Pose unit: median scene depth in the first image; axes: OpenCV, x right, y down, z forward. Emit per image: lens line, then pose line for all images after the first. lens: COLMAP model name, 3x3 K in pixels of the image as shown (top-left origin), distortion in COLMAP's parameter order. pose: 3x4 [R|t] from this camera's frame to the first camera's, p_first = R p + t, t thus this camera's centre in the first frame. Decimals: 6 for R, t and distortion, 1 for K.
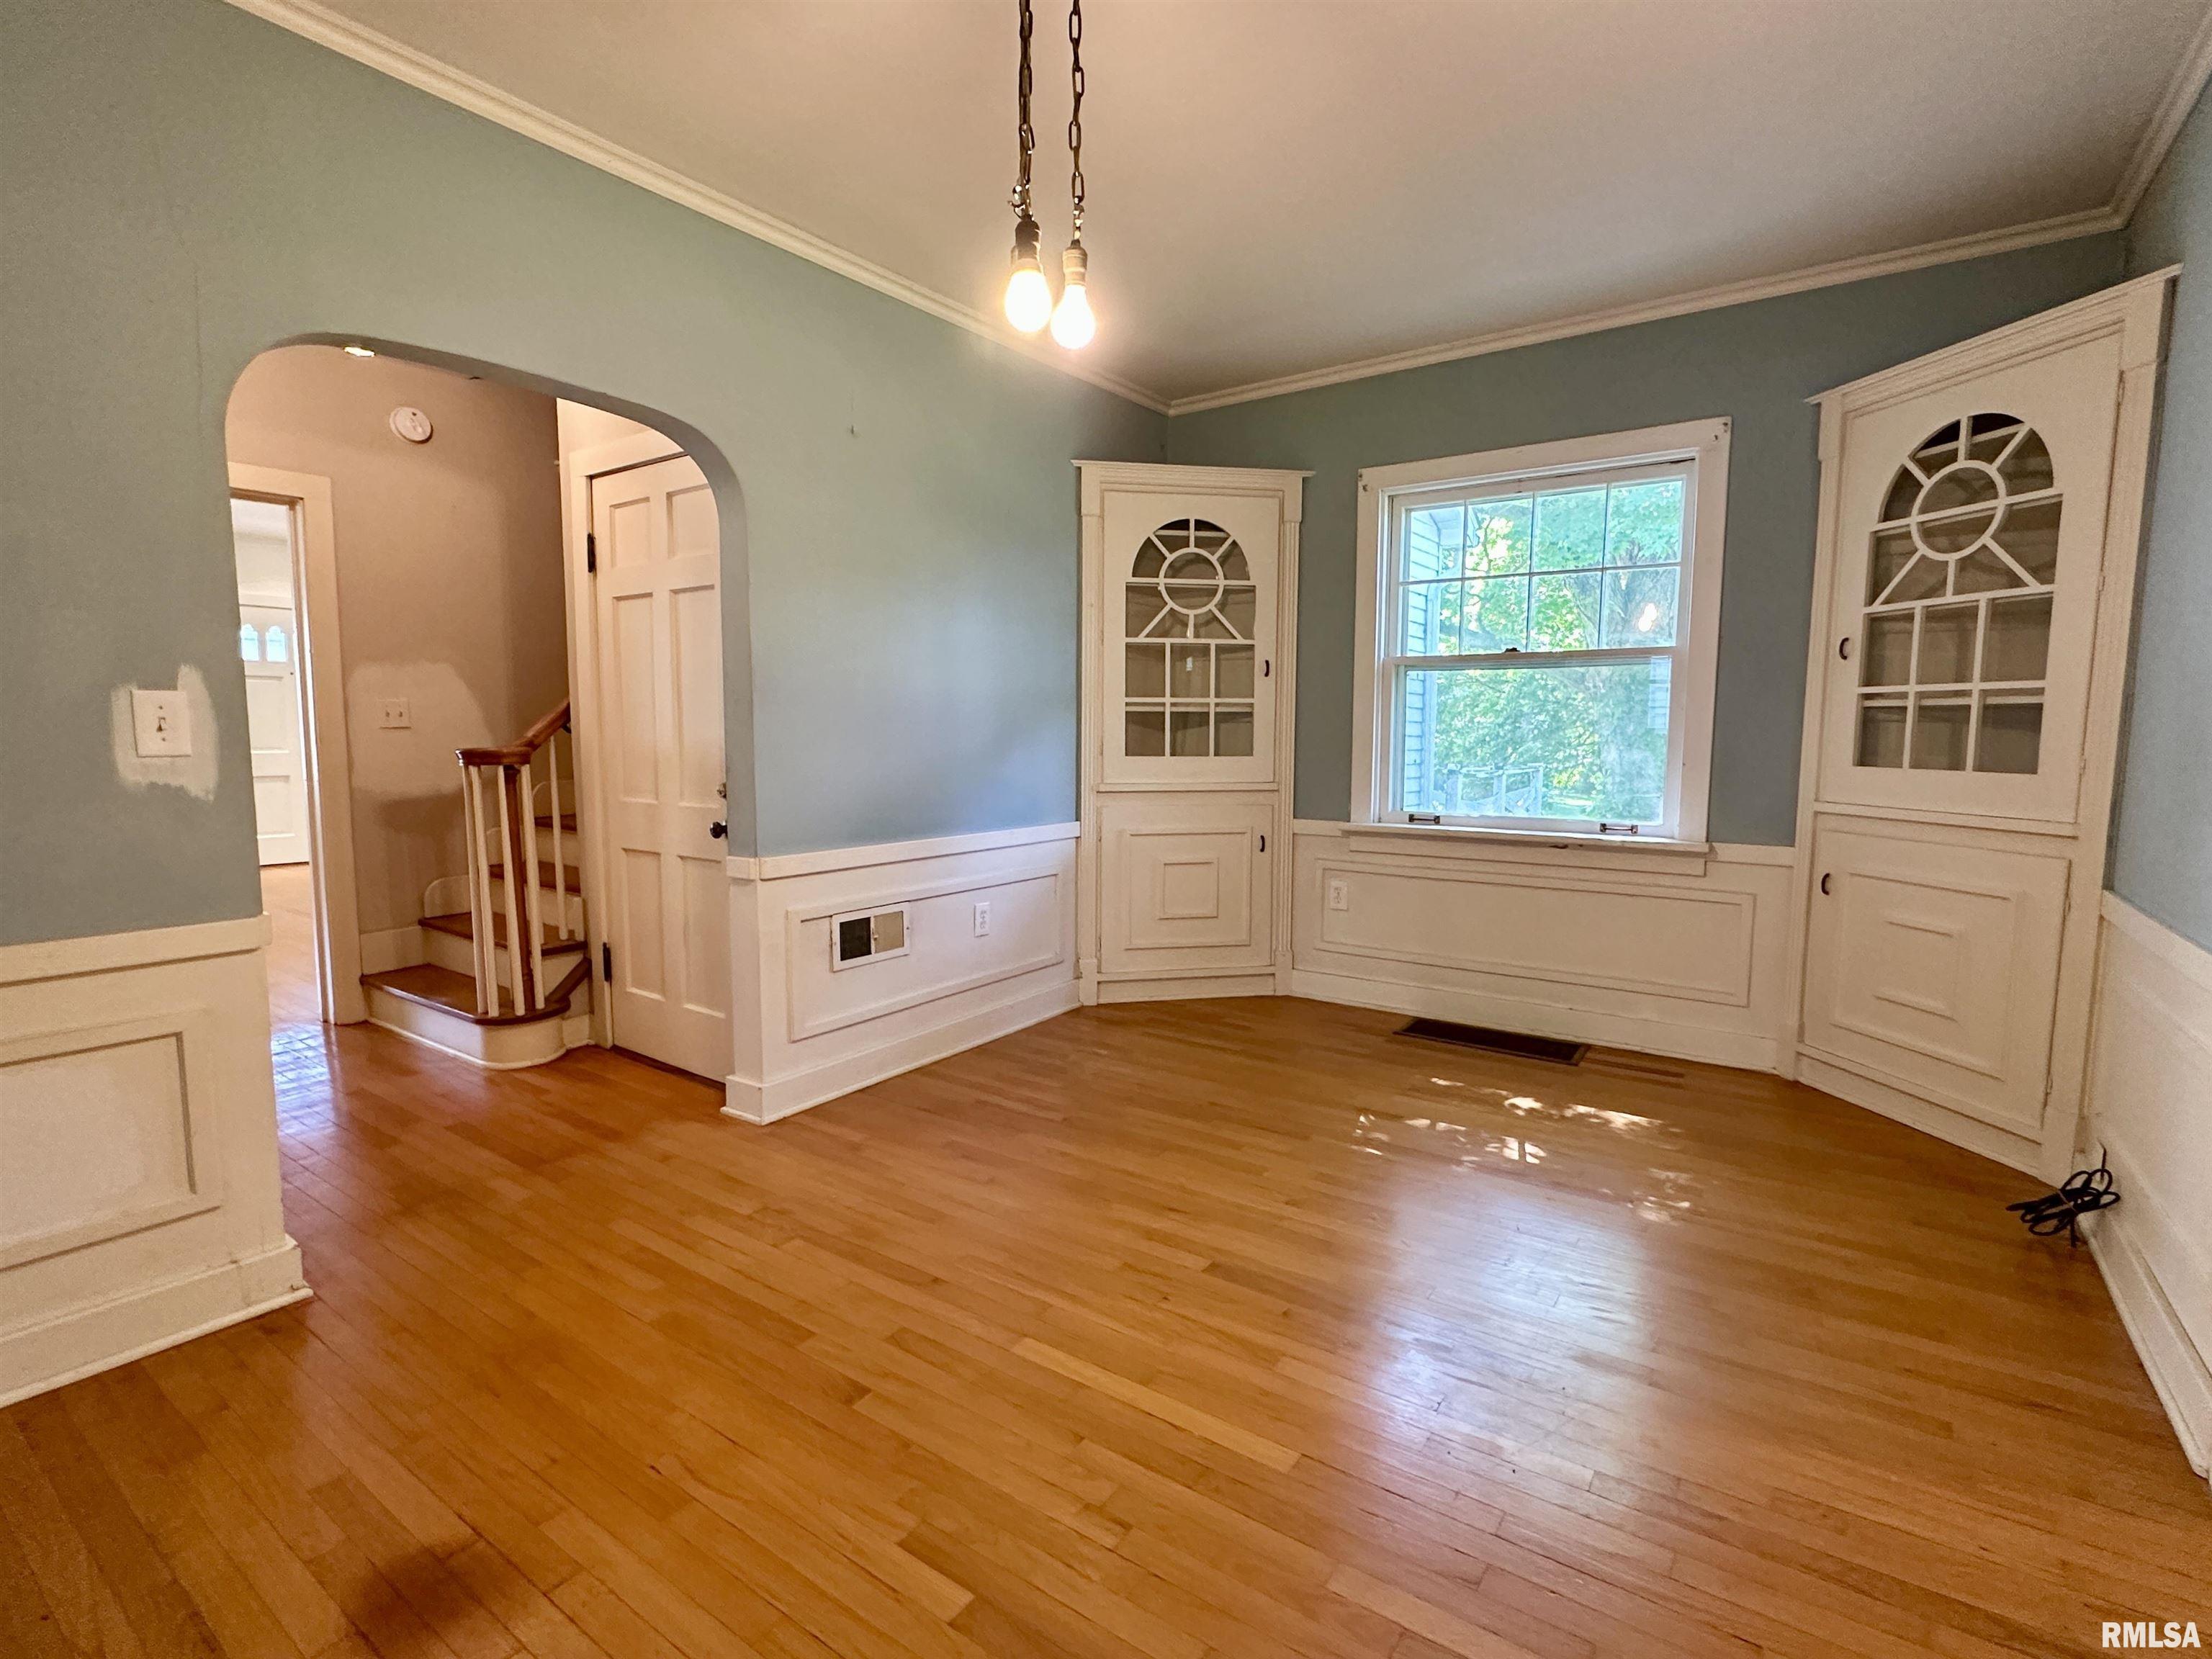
lens RADIAL K [[1048.1, 0, 1101.3], [0, 1048.1, 836.1], [0, 0, 1]] dist [-0.005048, 0.002007]
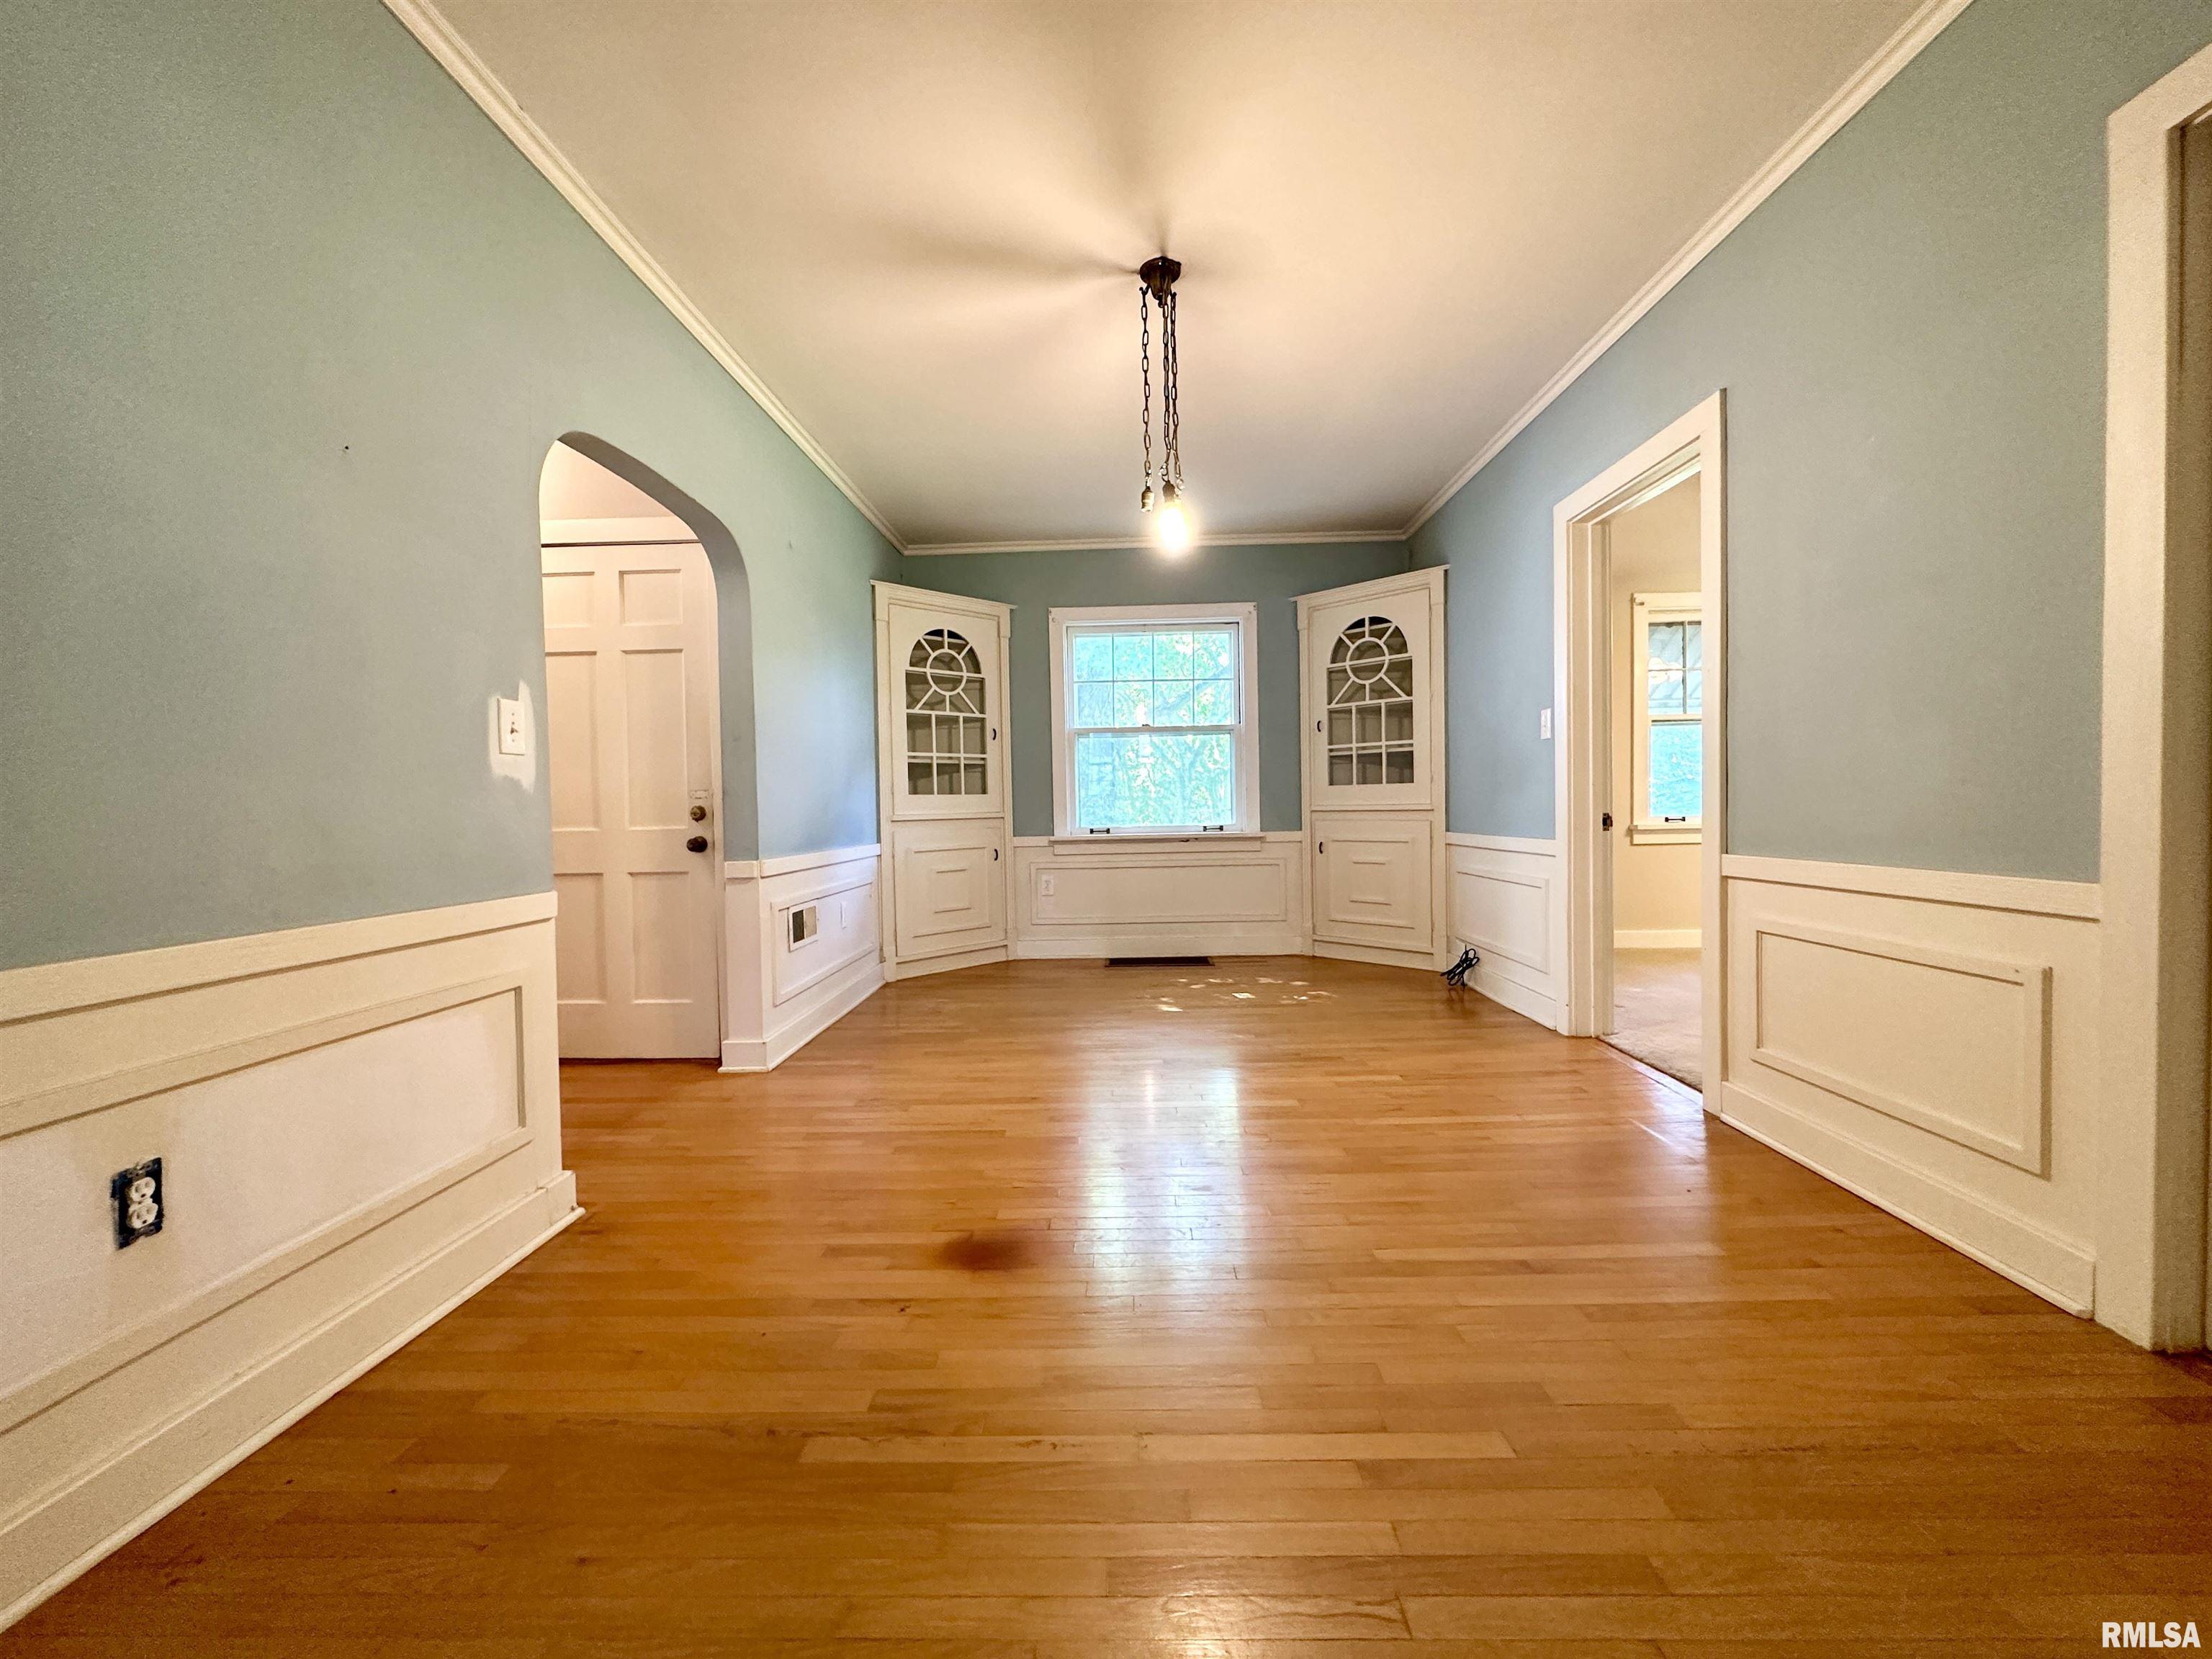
lens RADIAL K [[881.1, 0, 1100.9], [0, 881.1, 831.1], [0, 0, 1]] dist [-0.003688, 0.000809]
pose [[0.833878, -0.035856, 0.550783, -0.471697], [0.079706, 0.995251, -0.055882, 0.065147], [-0.546164, 0.090500, 0.832775, -0.111946]]
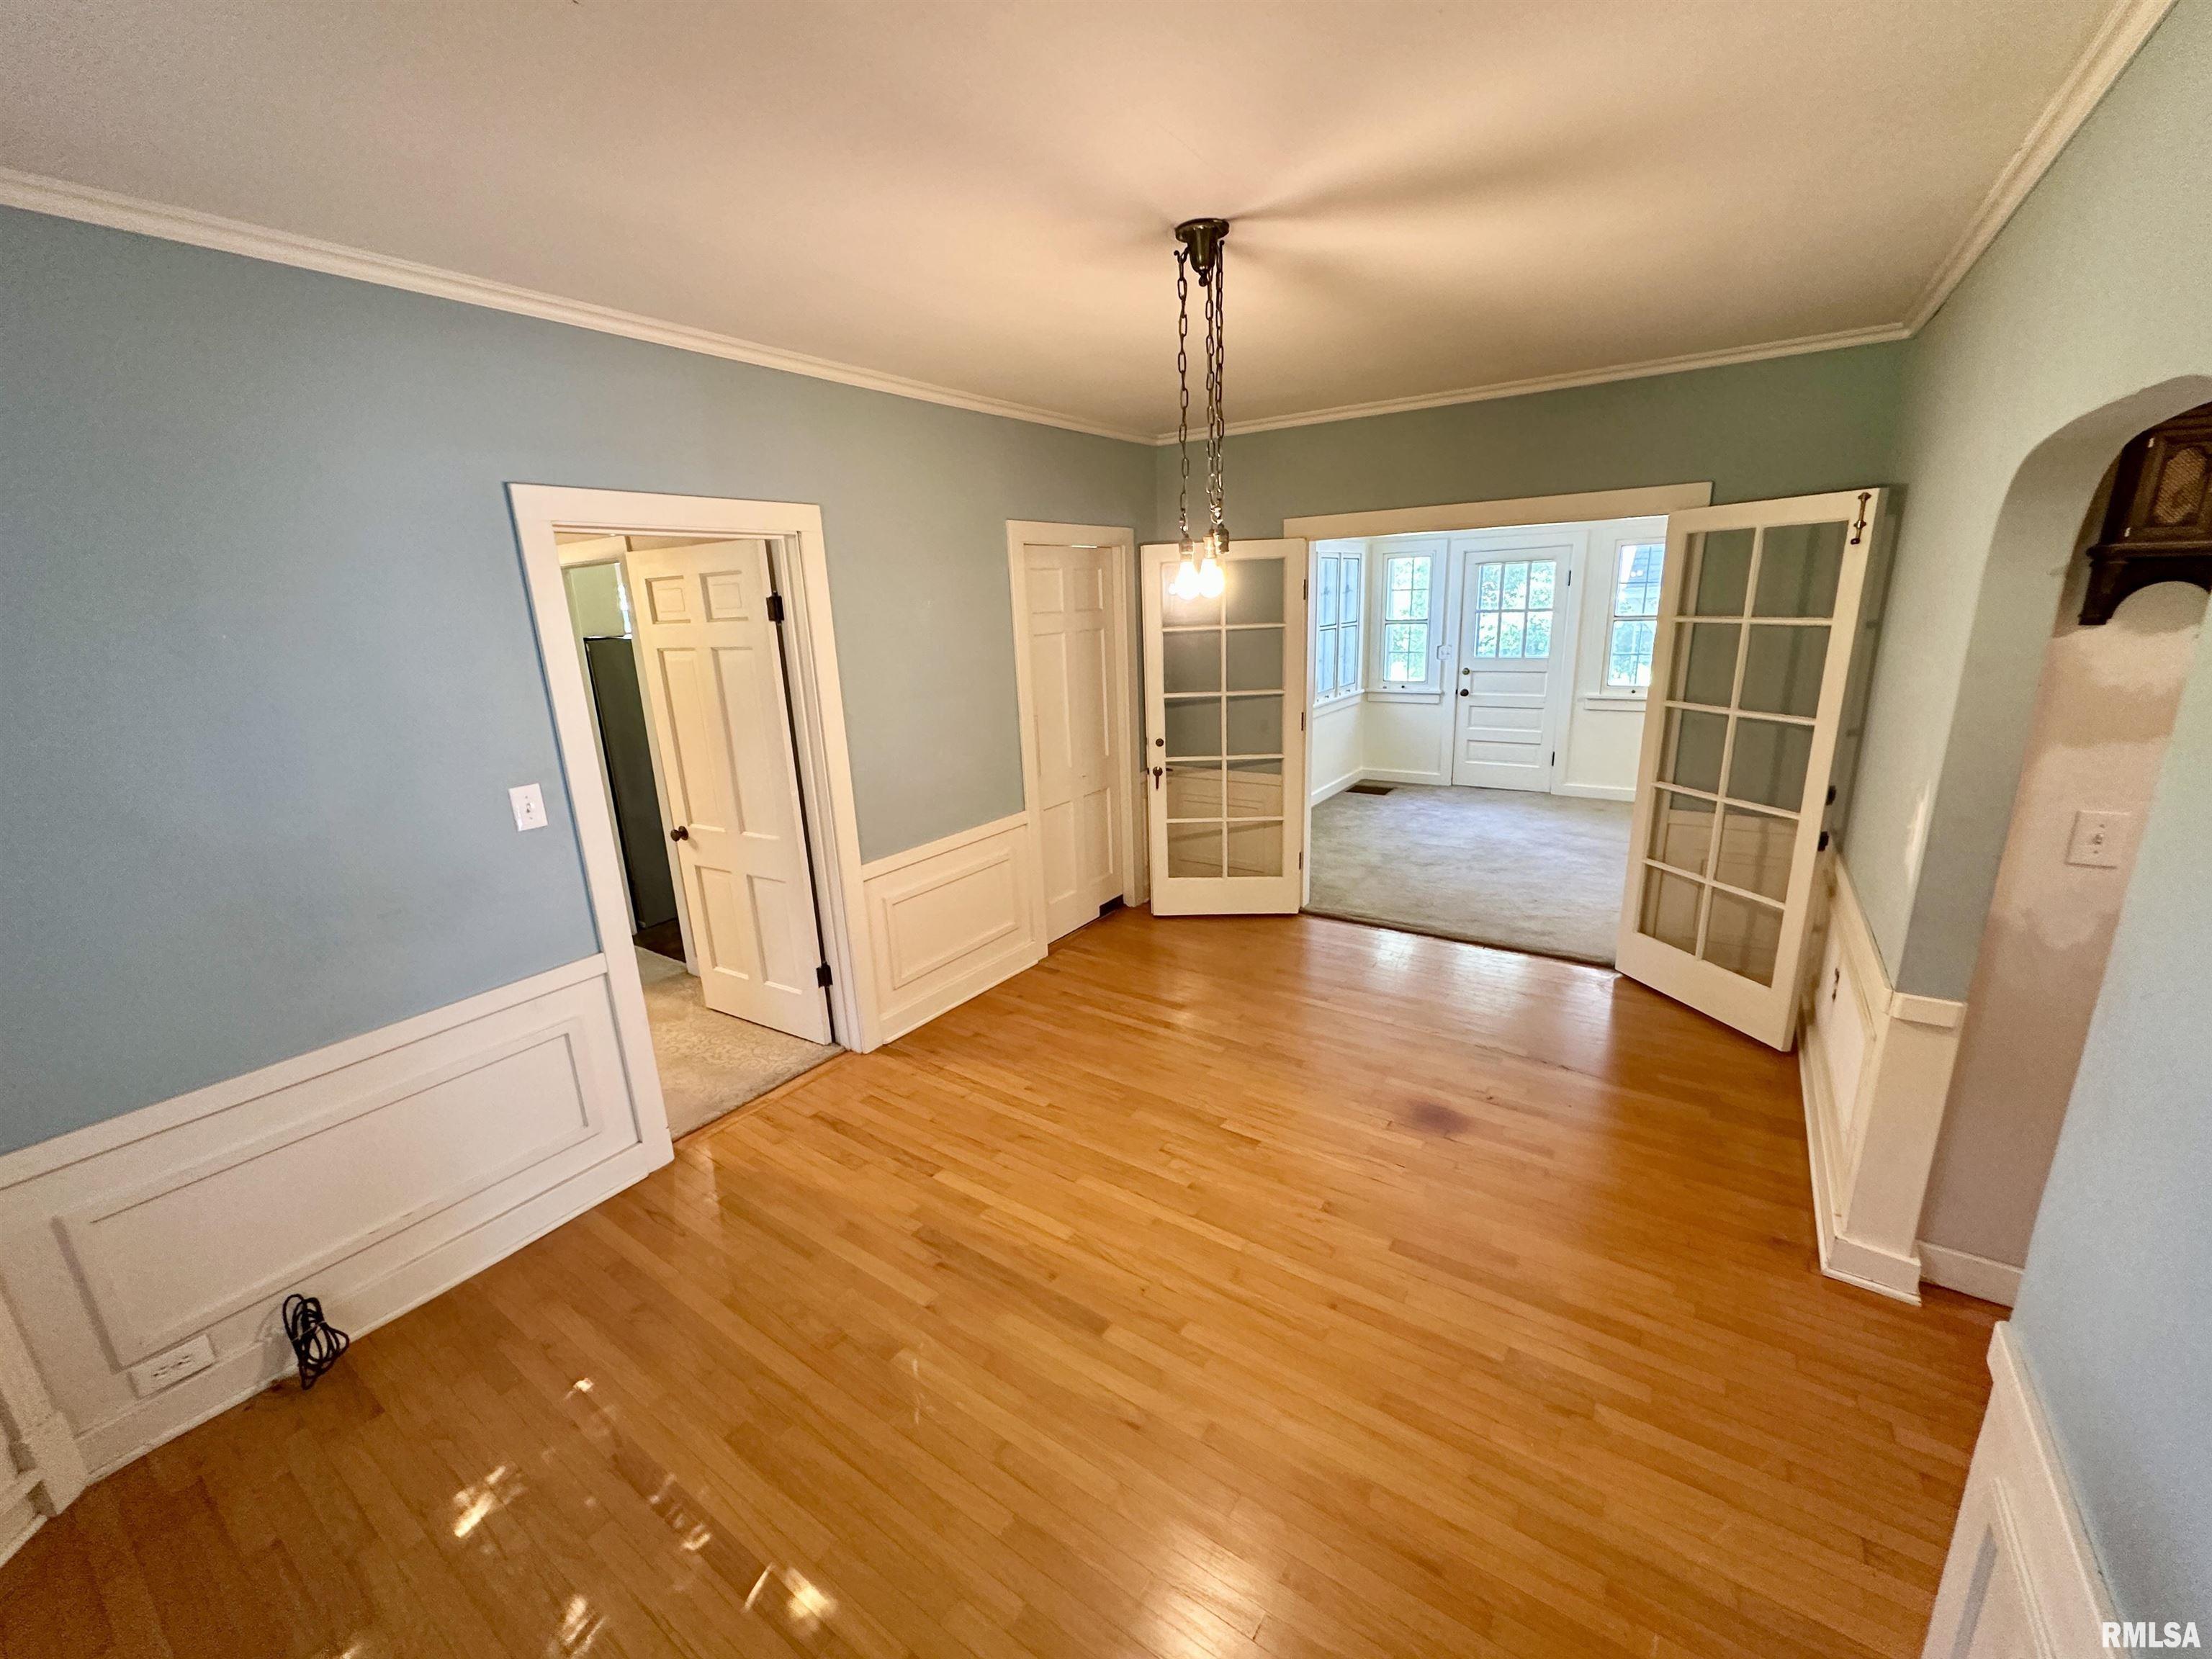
lens RADIAL K [[881.1, 0, 1100.8], [0, 881.1, 823.8], [0, 0, 1]] dist [-0.003688, 0.000809]
pose [[-0.999478, 0.032277, -0.001626, 0.056636], [0.029703, 0.937257, 0.347371, -0.274919], [0.012736, 0.347141, -0.937726, 1.056440]]
